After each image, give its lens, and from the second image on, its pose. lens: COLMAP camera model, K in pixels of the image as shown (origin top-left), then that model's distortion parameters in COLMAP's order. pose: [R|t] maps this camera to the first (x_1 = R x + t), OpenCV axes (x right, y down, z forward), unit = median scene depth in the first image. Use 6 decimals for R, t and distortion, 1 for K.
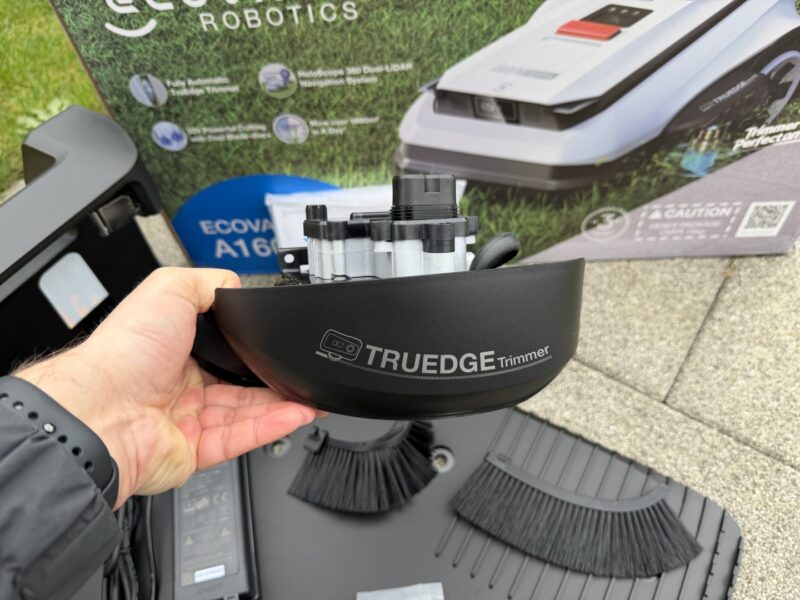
lens RADIAL K [[578.0, 0, 398.9], [0, 578.0, 295.9], [0, 0, 1]] dist [-0.002014, -0.028156]
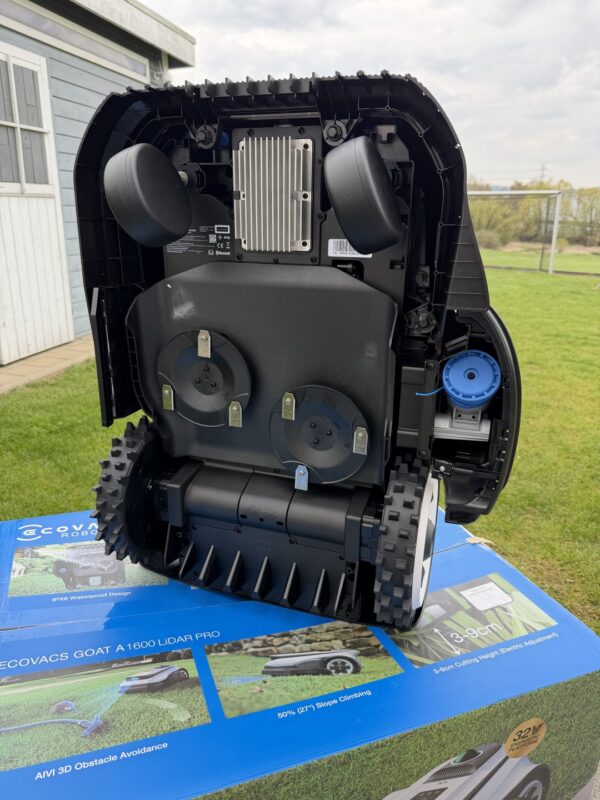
lens RADIAL K [[567.4, 0, 298.8], [0, 567.4, 397.2], [0, 0, 1]] dist [0.014900, -0.025589]
pose [[0.925271, -0.009516, 0.379186, -0.298516], [0.226758, 0.815253, -0.532863, -0.475907], [-0.304062, 0.579027, 0.756488, -0.349115]]
